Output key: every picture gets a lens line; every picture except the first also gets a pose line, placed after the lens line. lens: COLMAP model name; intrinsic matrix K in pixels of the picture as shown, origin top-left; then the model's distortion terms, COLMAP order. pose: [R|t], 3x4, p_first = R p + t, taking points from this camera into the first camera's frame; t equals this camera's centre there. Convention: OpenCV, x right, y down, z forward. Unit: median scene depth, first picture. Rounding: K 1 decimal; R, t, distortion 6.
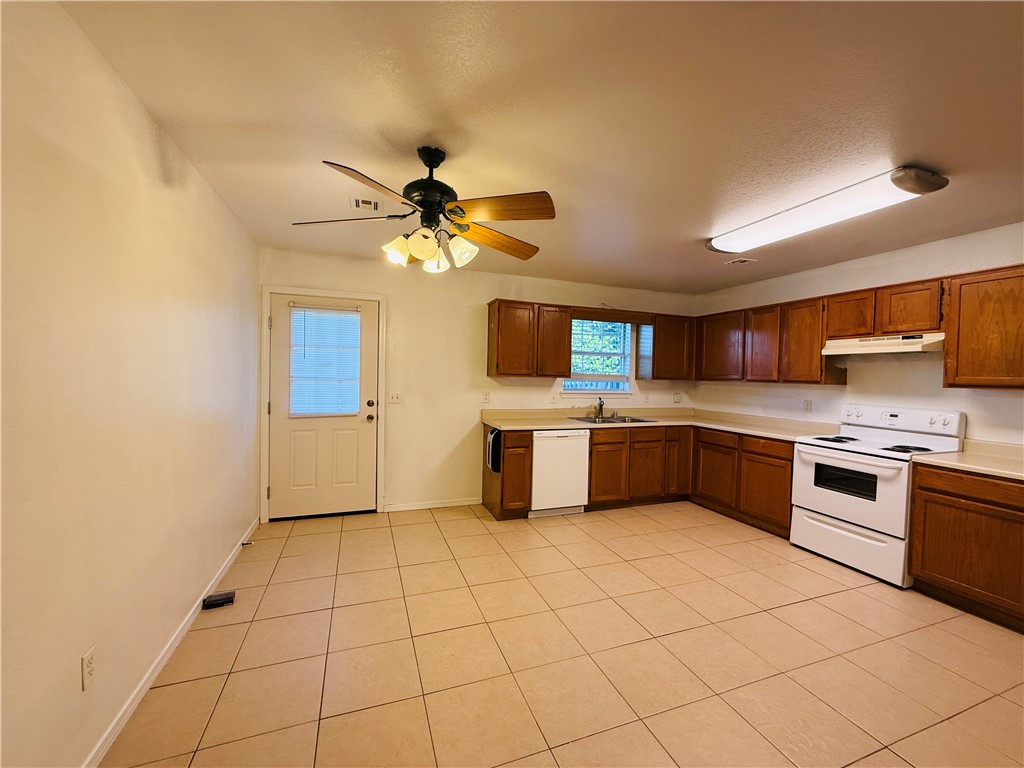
lens RADIAL K [[409.0, 0, 512.0], [0, 409.0, 384.0], [0, 0, 1]] dist [-0.000950, -0.000265]
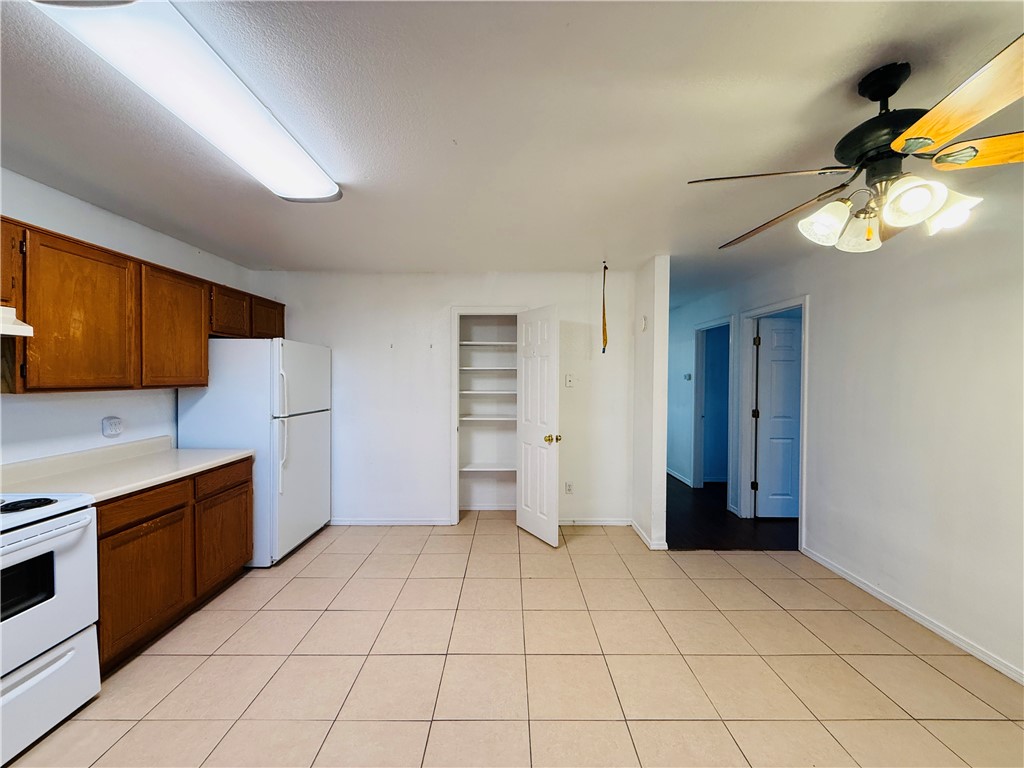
lens RADIAL K [[409.0, 0, 512.0], [0, 409.0, 384.0], [0, 0, 1]] dist [-0.000950, -0.000265]
pose [[-0.938040, -0.029965, 0.345229, 0.106349], [-0.014760, 0.998805, 0.046590, -0.052687], [-0.346213, 0.038608, -0.937361, 1.454386]]
